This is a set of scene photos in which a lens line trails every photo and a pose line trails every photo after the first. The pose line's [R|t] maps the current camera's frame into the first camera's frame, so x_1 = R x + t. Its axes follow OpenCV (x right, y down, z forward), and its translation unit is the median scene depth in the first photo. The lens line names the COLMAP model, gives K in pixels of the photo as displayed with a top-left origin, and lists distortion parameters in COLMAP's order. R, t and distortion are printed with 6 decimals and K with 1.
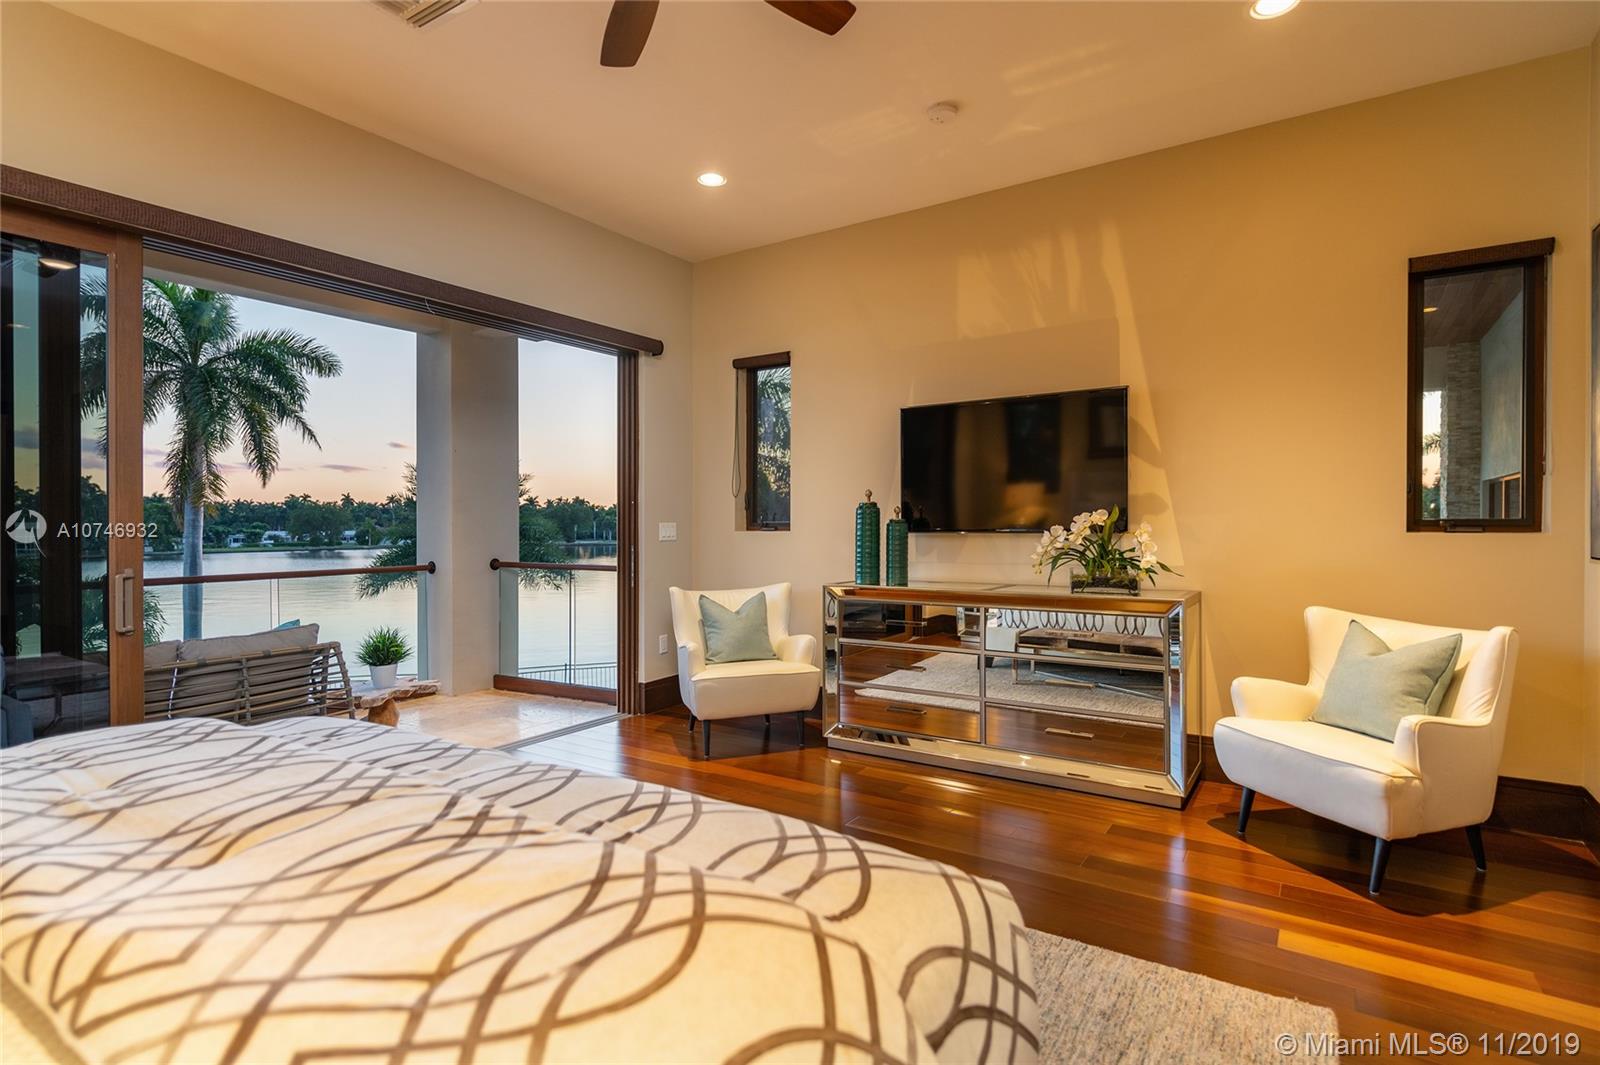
lens RADIAL K [[813.7, 0, 800.0], [0, 813.7, 532.5], [0, 0, 1]] dist [0.012256, -0.000111]
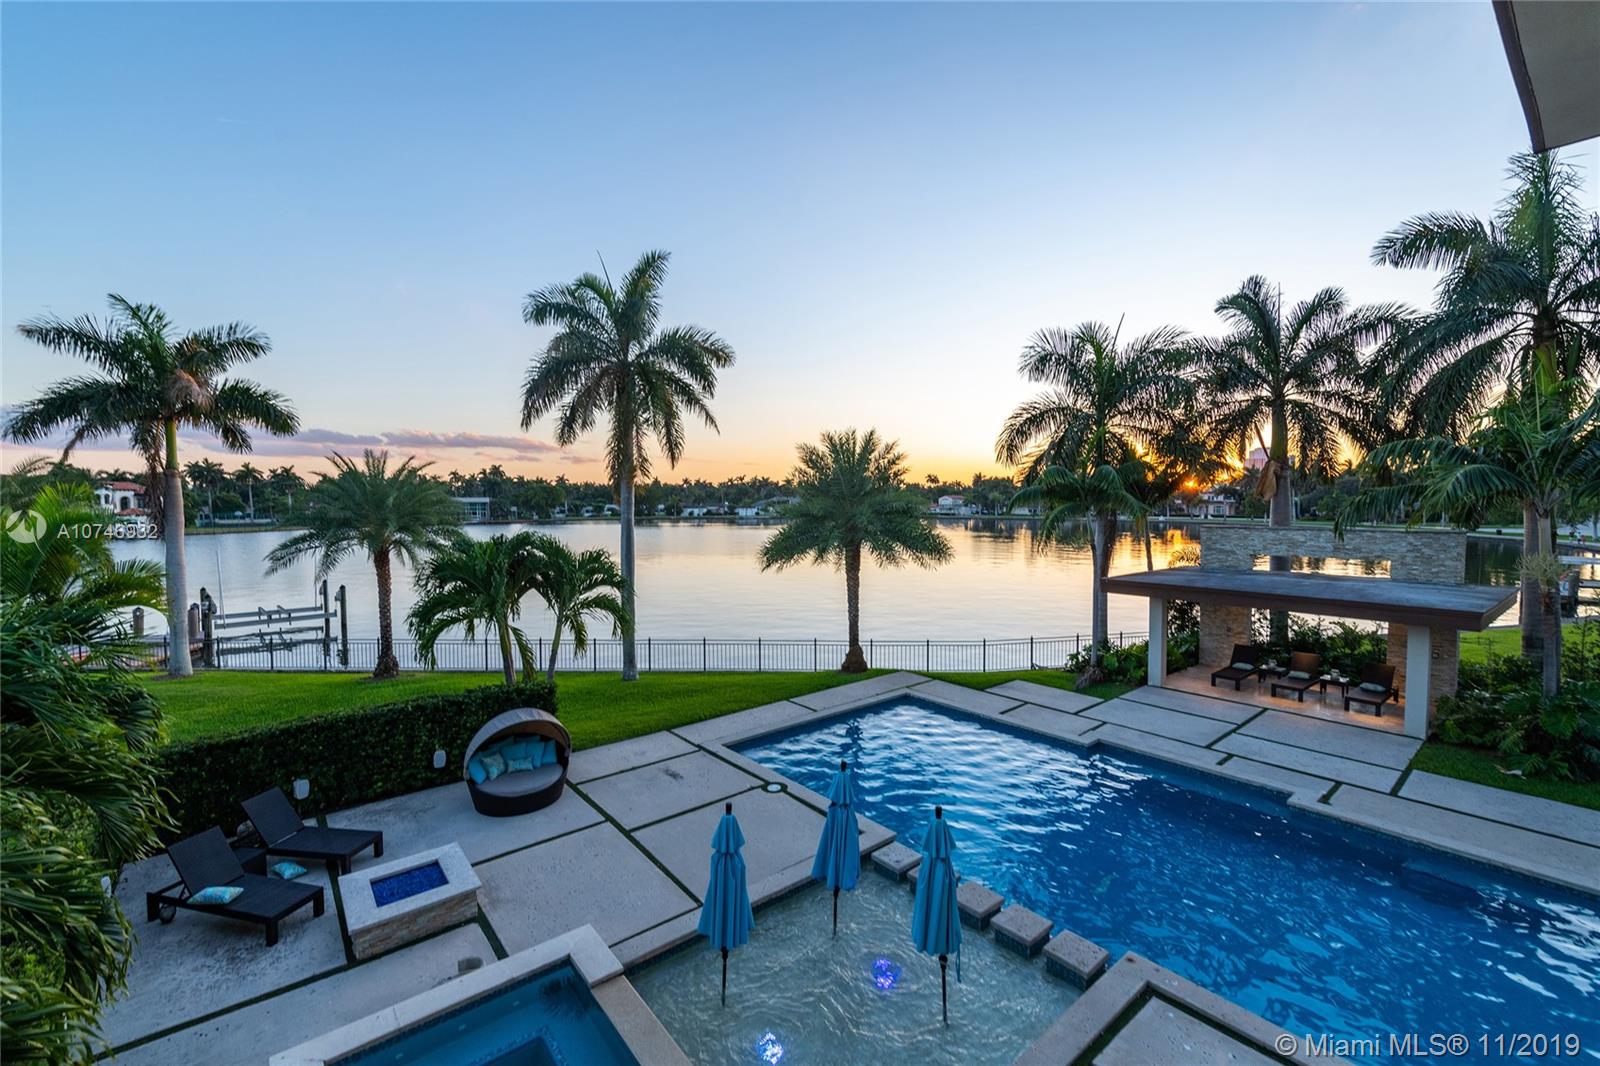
lens RADIAL K [[672.5, 0, 812.0], [0, 672.5, 535.7], [0, 0, 1]] dist [0.013567, -0.000398]
pose [[0.961862, 0.015797, -0.273079, -0.220637], [-0.004047, 0.999044, 0.043538, -0.004361], [0.273506, -0.040772, 0.961006, 0.156824]]
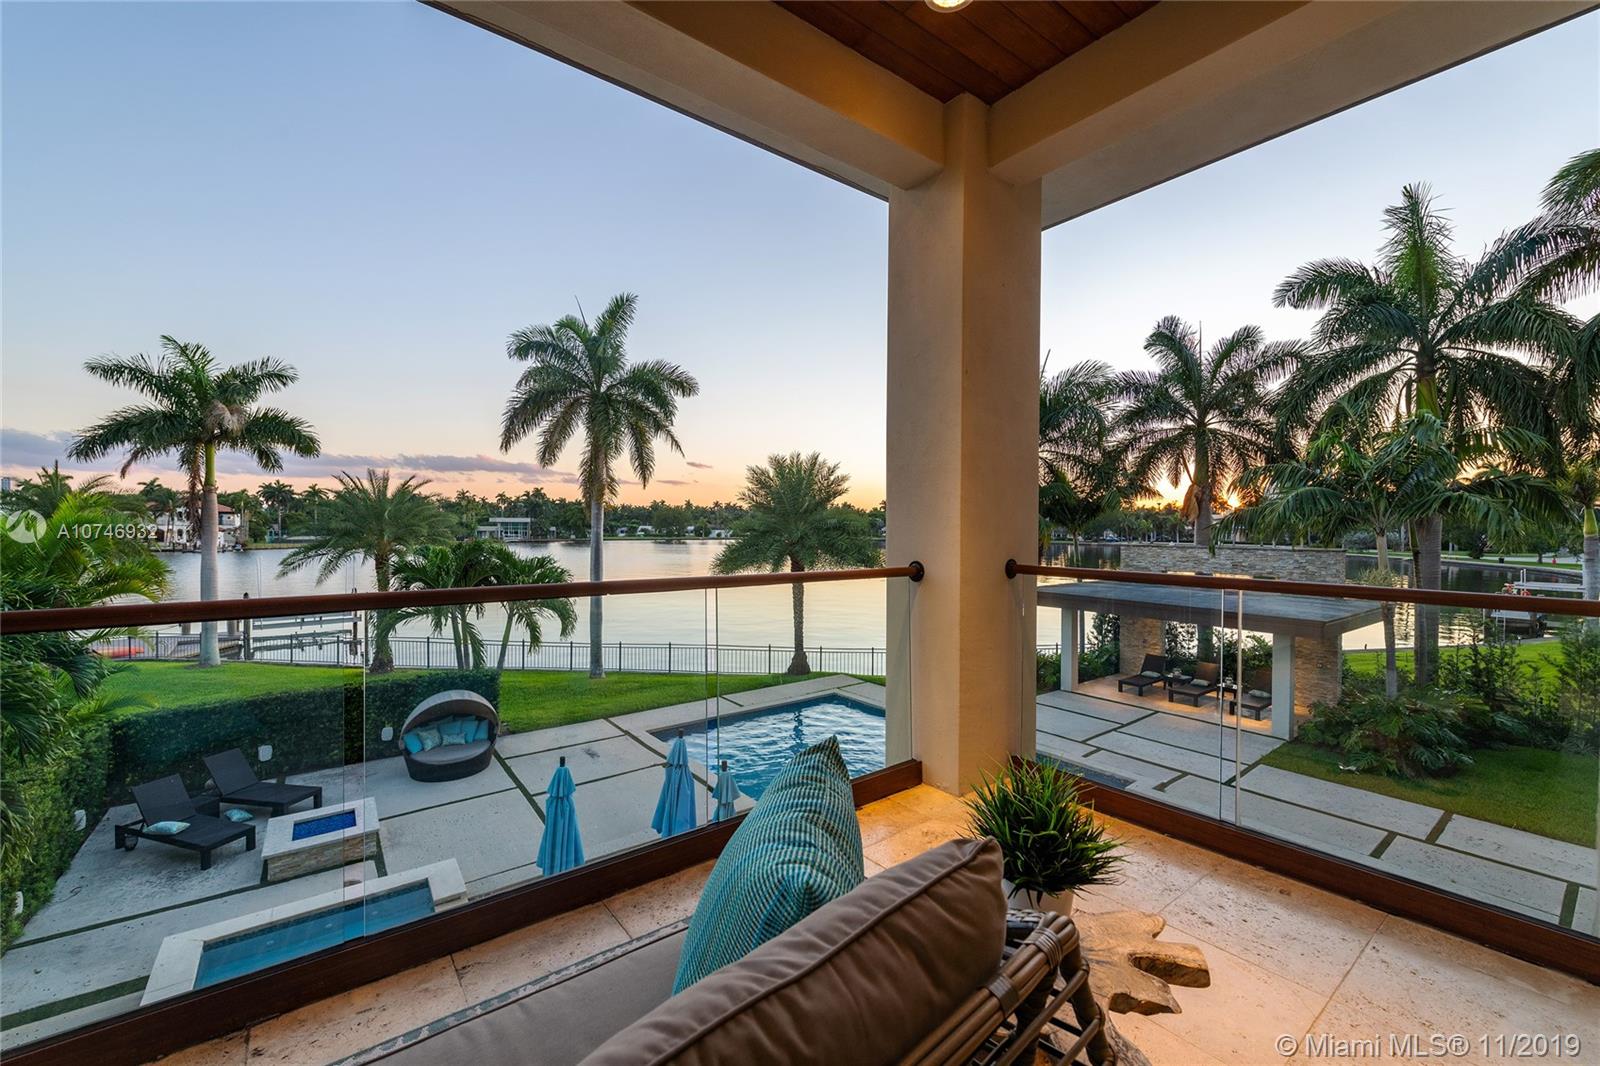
lens RADIAL K [[643.7, 0, 810.7], [0, 643.7, 538.0], [0, 0, 1]] dist [0.008243, 0.000151]
pose [[0.949642, 0.017347, -0.312855, -0.103623], [-0.013660, 0.999809, 0.013974, 0.003410], [0.313038, -0.008997, 0.949698, 0.143397]]
